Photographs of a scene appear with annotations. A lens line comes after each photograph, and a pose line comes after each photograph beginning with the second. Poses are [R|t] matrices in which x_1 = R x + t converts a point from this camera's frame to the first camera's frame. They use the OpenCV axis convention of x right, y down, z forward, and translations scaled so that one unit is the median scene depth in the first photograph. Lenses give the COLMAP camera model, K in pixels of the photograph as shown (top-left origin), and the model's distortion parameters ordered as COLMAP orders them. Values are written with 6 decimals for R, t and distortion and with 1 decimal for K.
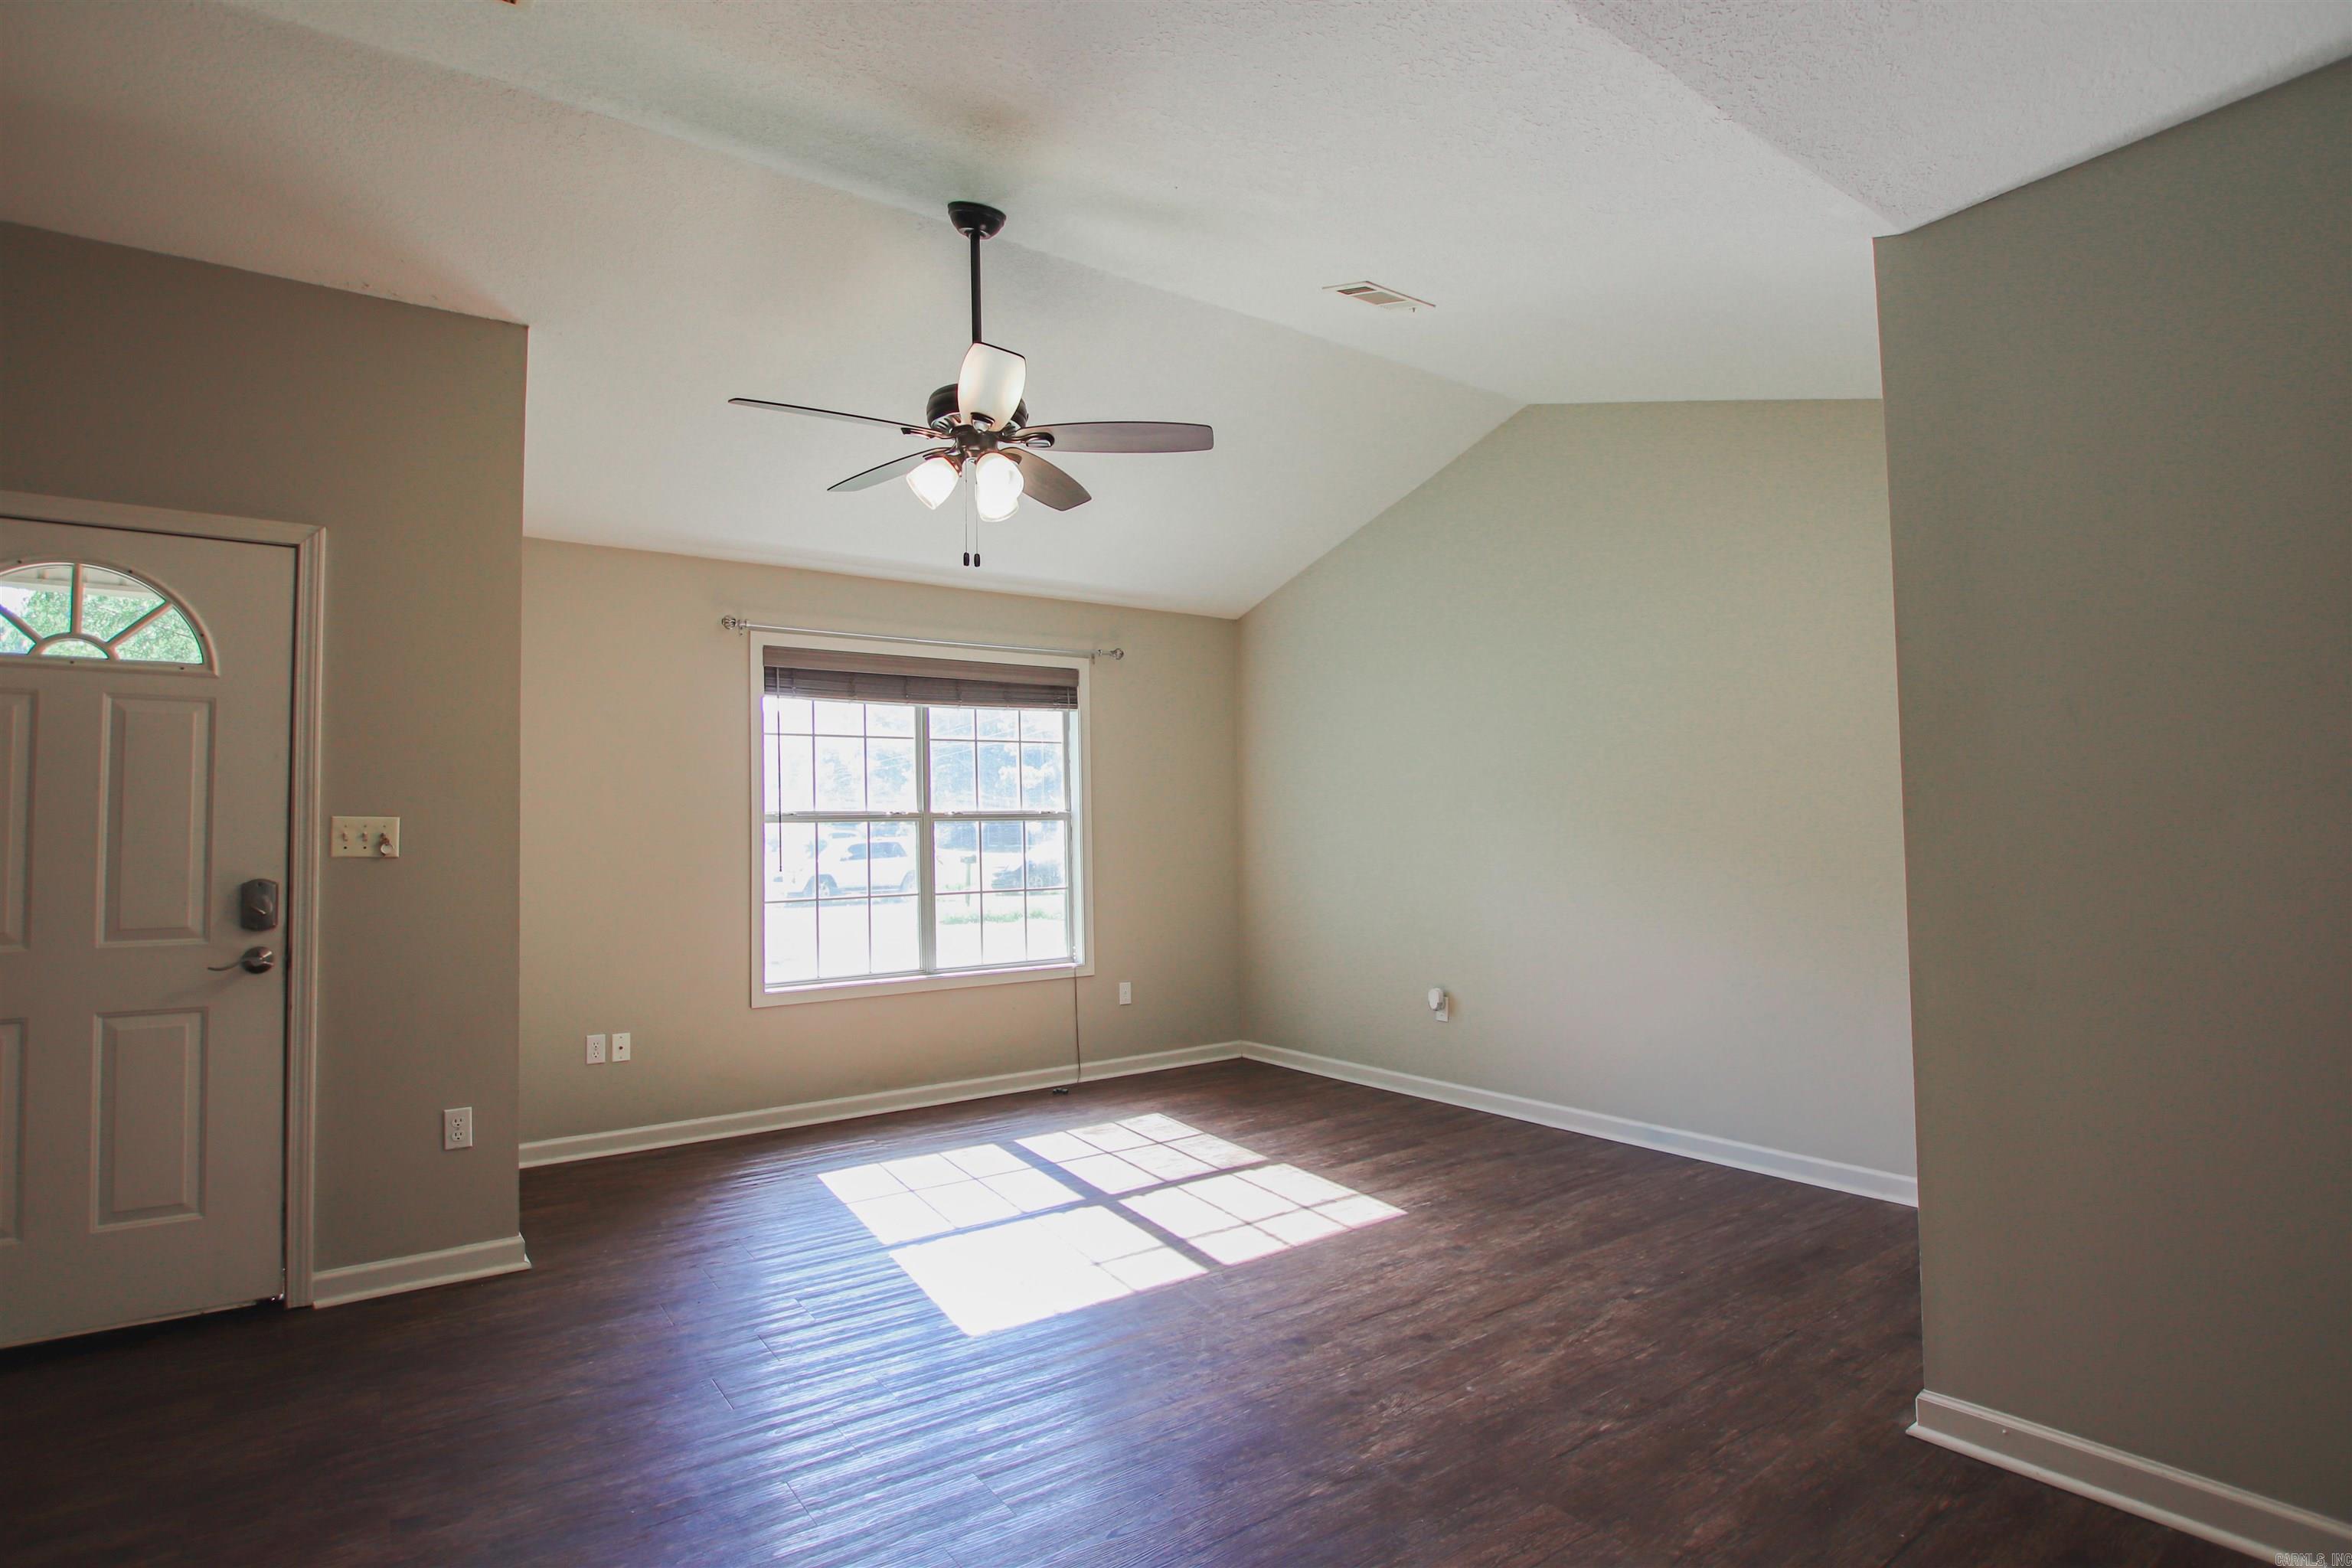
lens RADIAL K [[1159.2, 0, 1159.6], [0, 1159.2, 785.1], [0, 0, 1]] dist [-0.025339, 0.000996]
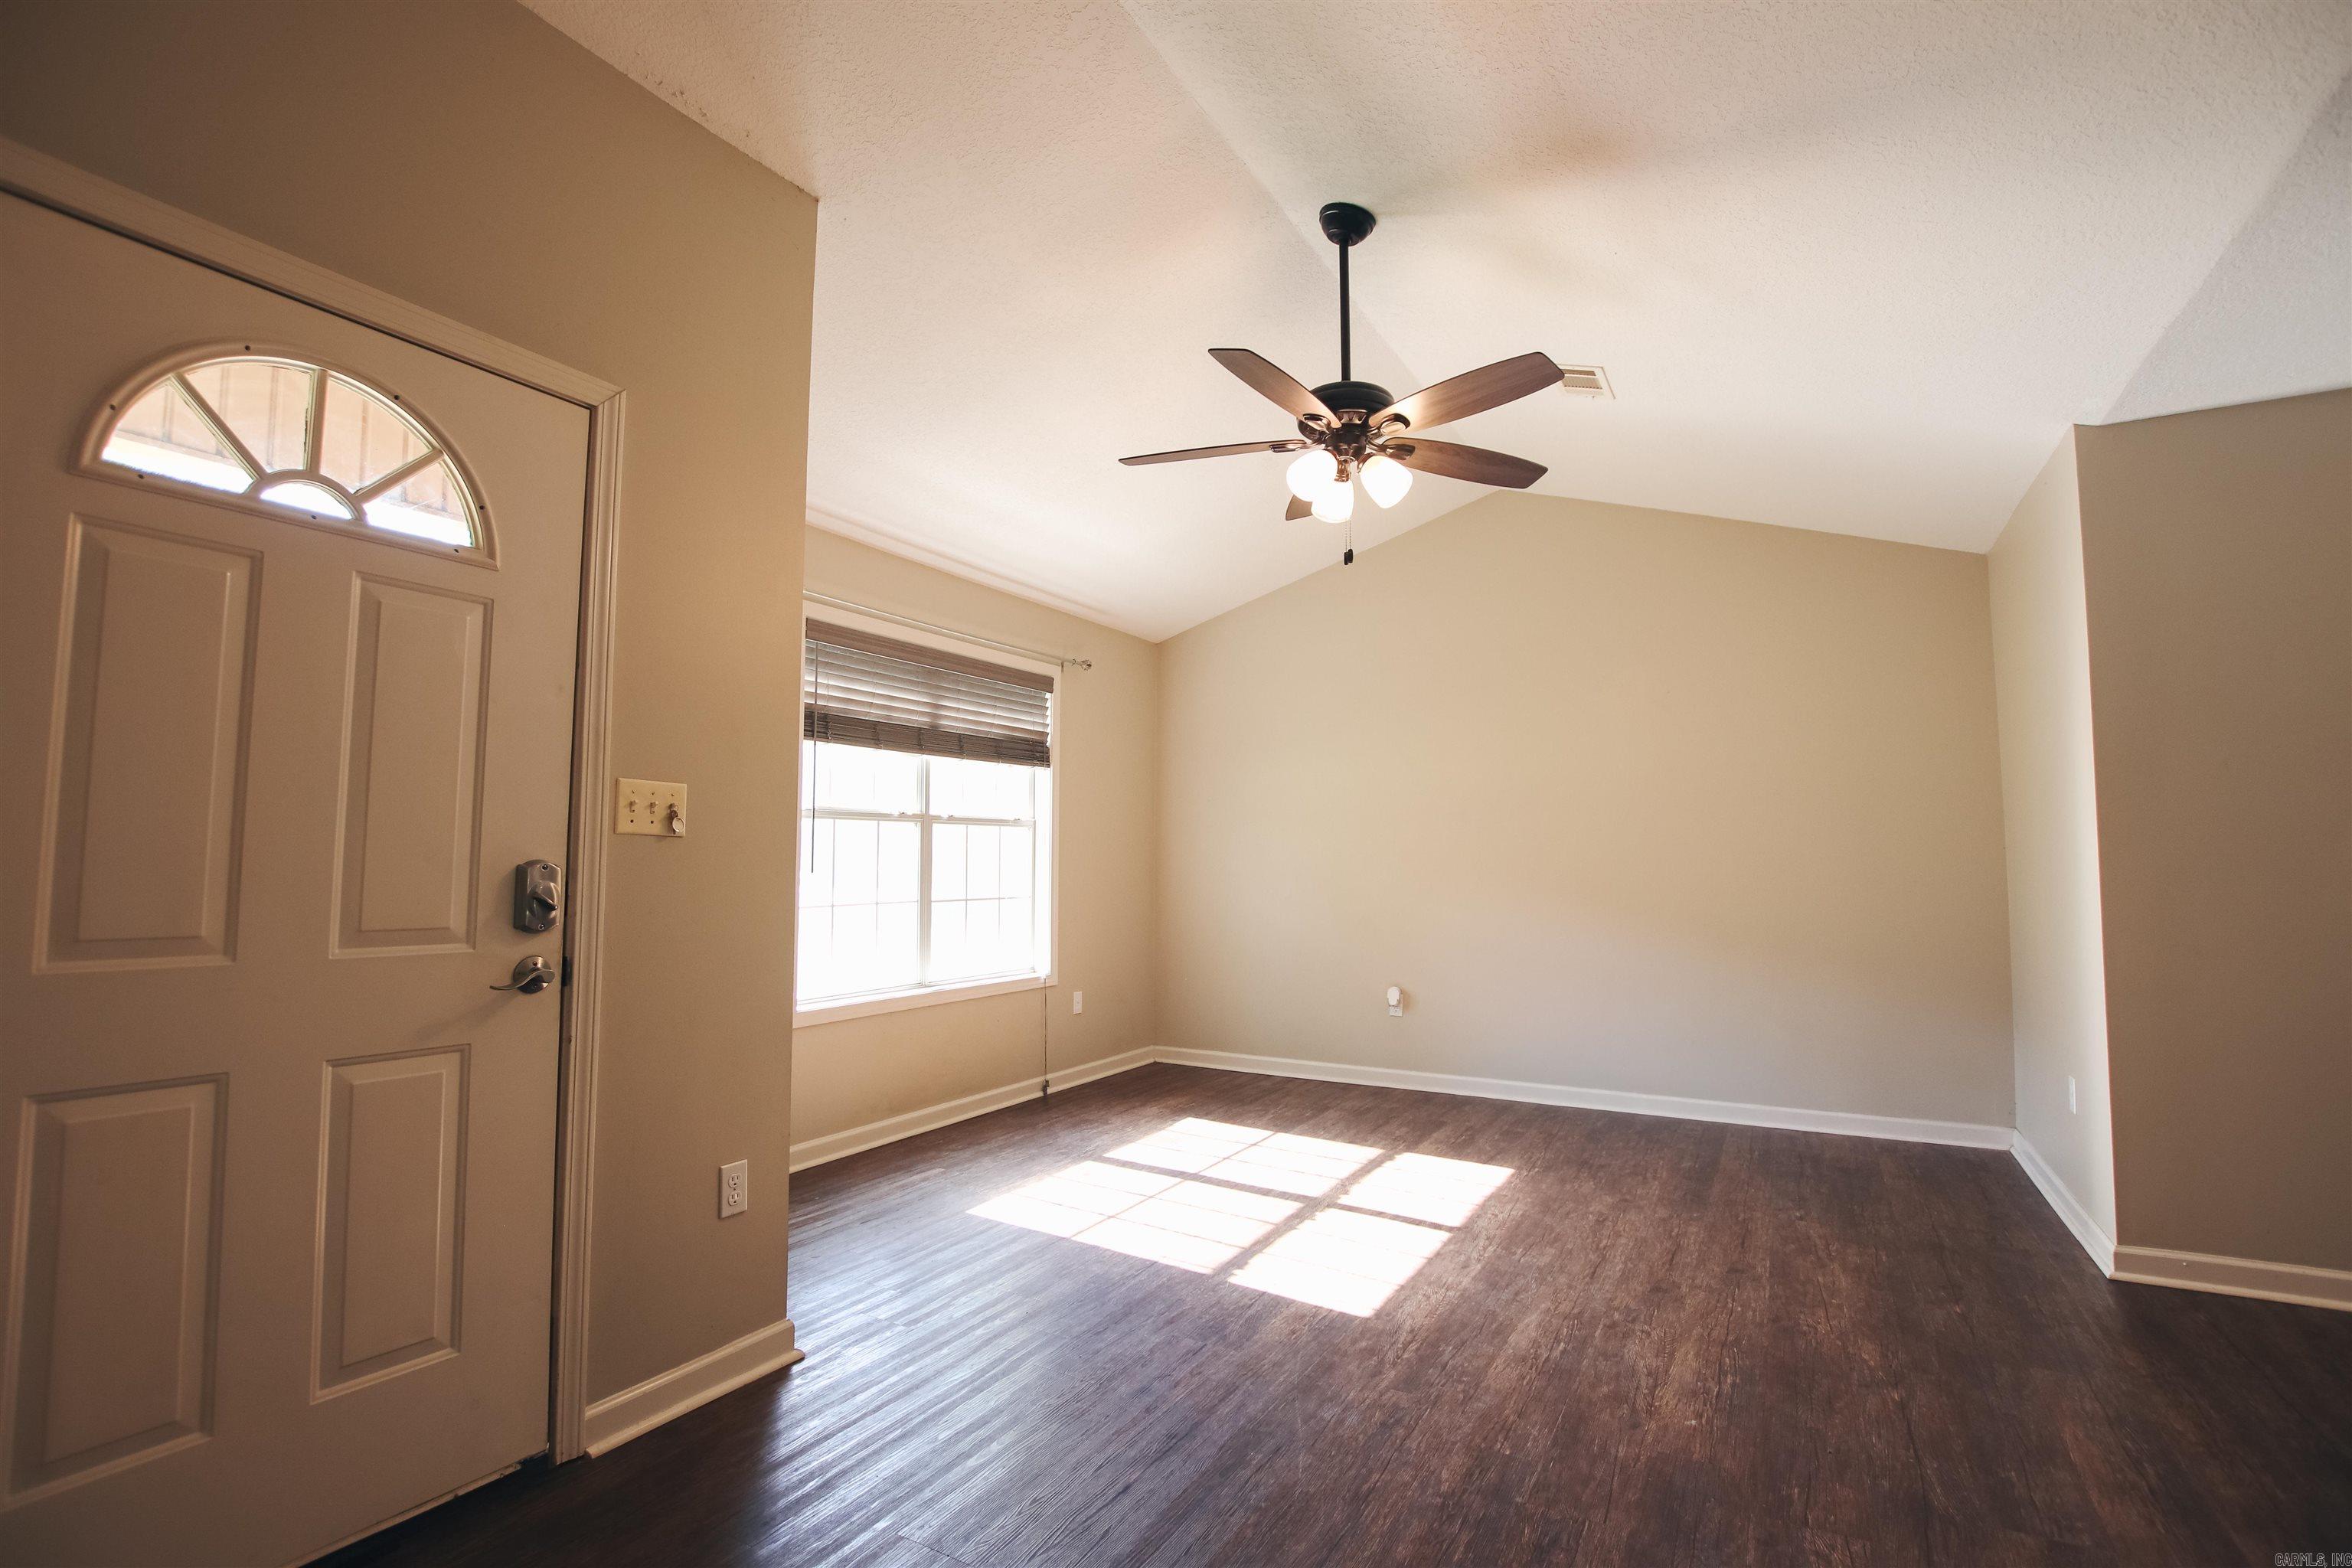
lens RADIAL K [[1089.9, 0, 1179.9], [0, 1089.9, 784.5], [0, 0, 1]] dist [-0.022393, 0.001024]
pose [[0.903025, 0.053007, 0.426304, -0.703548], [-0.041845, 0.998493, -0.035513, 0.041908], [-0.427544, 0.014231, 0.903882, 0.214871]]
